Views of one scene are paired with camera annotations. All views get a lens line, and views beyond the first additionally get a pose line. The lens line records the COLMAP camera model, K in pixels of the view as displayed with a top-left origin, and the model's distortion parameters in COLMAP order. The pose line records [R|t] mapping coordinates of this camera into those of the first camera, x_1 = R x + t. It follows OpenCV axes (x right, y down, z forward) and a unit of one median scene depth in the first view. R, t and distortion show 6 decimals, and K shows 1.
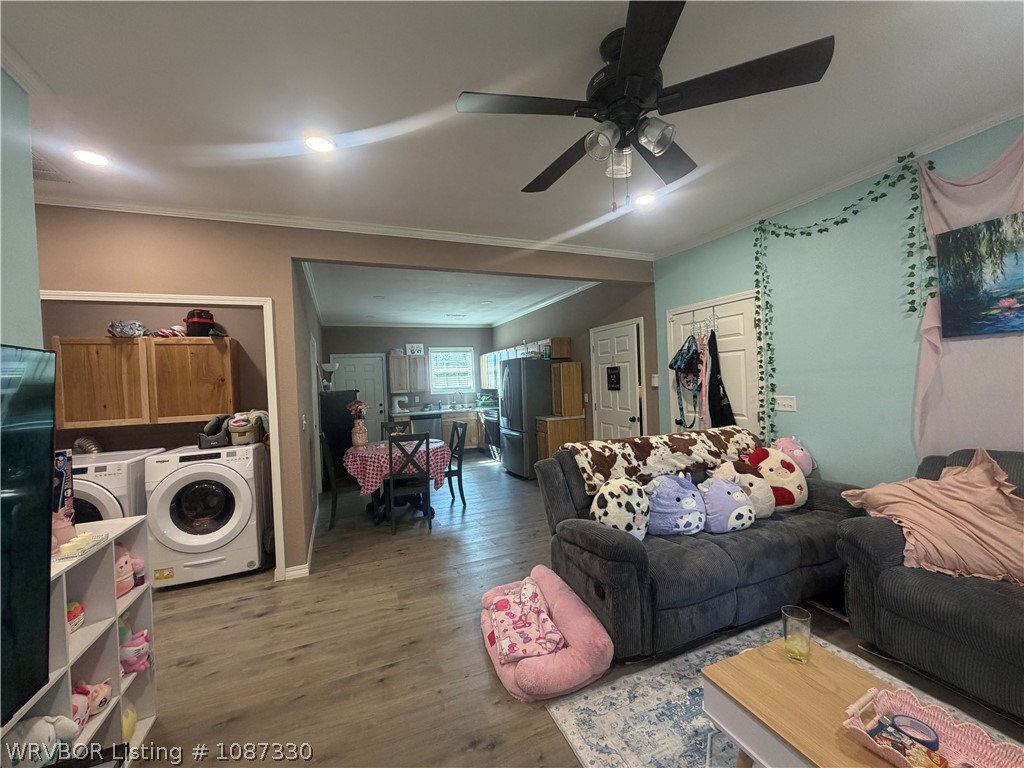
lens RADIAL K [[406.6, 0, 513.8], [0, 406.6, 386.6], [0, 0, 1]] dist [0.000709, -0.000168]
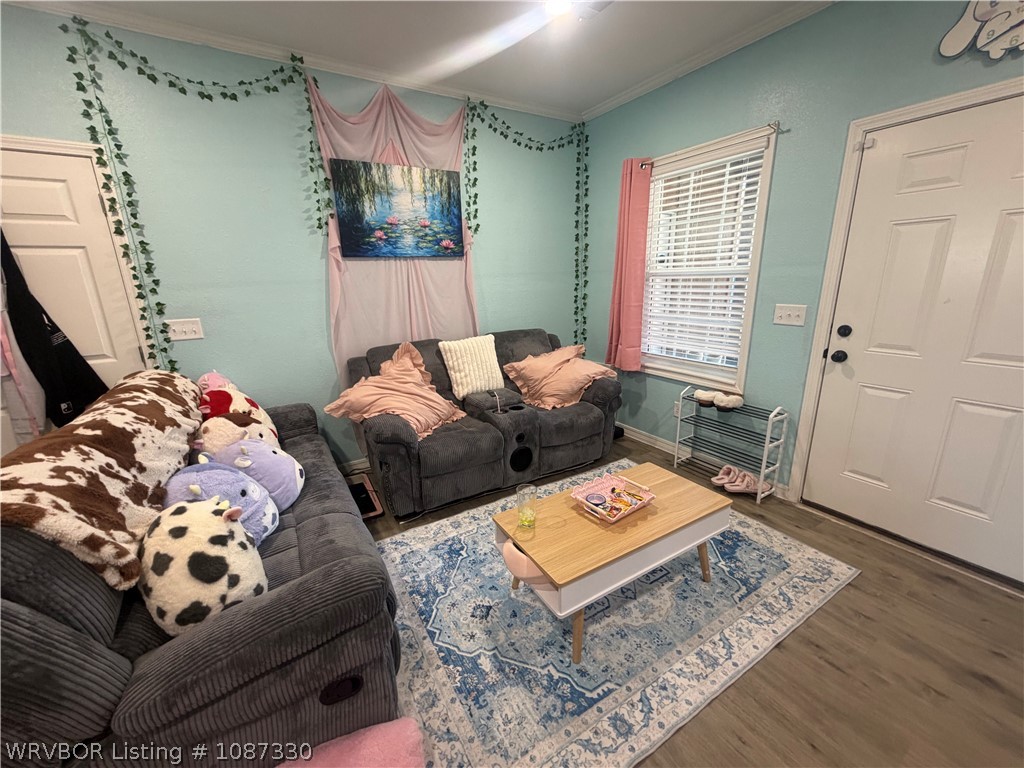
lens RADIAL K [[406.6, 0, 507.8], [0, 406.6, 384.9], [0, 0, 1]] dist [0.000709, -0.000168]
pose [[-0.145118, -0.209251, 0.967034, -0.217263], [0.041516, 0.975232, 0.217255, 0.004298], [-0.988543, 0.071674, -0.132836, 0.711042]]
